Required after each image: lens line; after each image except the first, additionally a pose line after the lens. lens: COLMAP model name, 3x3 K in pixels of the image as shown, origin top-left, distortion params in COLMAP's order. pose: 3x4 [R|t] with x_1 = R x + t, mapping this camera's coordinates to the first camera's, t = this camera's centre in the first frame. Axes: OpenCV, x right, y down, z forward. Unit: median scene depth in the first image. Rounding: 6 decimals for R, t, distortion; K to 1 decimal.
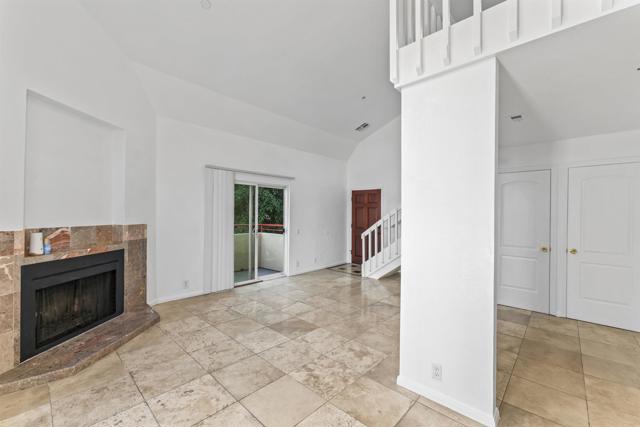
lens RADIAL K [[255.6, 0, 320.0], [0, 255.6, 213.5], [0, 0, 1]] dist [0.001417, -0.000132]
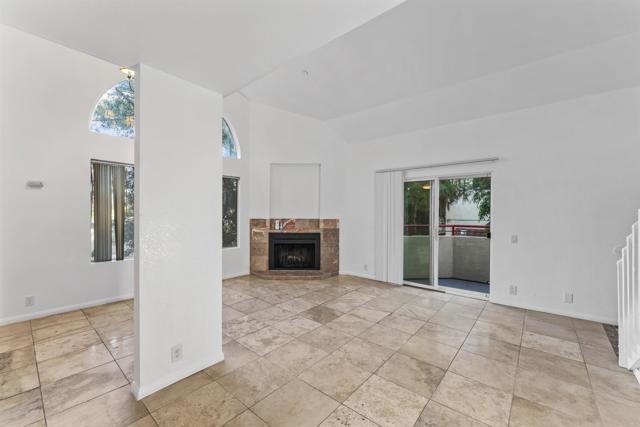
lens RADIAL K [[255.6, 0, 320.0], [0, 255.6, 213.5], [0, 0, 1]] dist [0.001417, -0.000132]
pose [[0.072553, -0.006590, -0.997343, 0.964996], [-0.000079, 0.999978, -0.006613, 0.020272], [0.997365, 0.000559, 0.072551, 0.891149]]
